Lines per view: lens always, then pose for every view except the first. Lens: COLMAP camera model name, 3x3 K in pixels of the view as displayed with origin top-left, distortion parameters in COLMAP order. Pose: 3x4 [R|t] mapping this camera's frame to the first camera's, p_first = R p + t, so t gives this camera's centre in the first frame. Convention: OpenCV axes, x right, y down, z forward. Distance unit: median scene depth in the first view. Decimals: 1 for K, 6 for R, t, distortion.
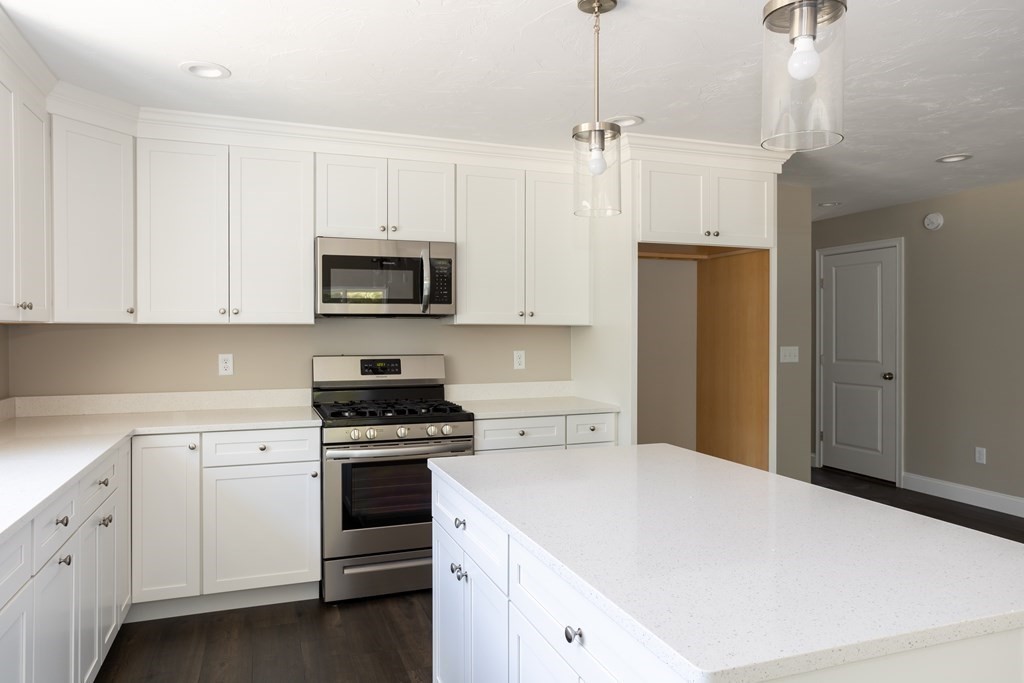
lens RADIAL K [[691.3, 0, 512.0], [0, 691.3, 341.5], [0, 0, 1]] dist [-0.009998, -0.001569]
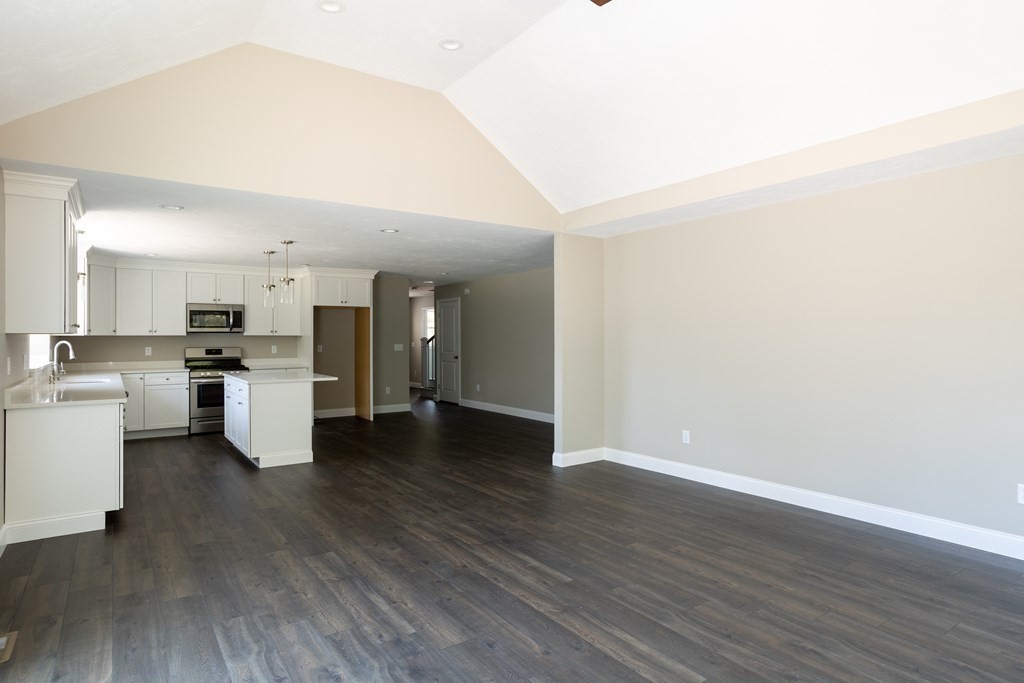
lens RADIAL K [[633.5, 0, 512.0], [0, 633.5, 341.5], [0, 0, 1]] dist [0.000445, 0.001307]
pose [[0.976327, -0.002935, 0.216279, 0.409010], [0.004715, 0.999959, -0.007715, 0.022571], [-0.216247, 0.008552, 0.976301, -1.643822]]
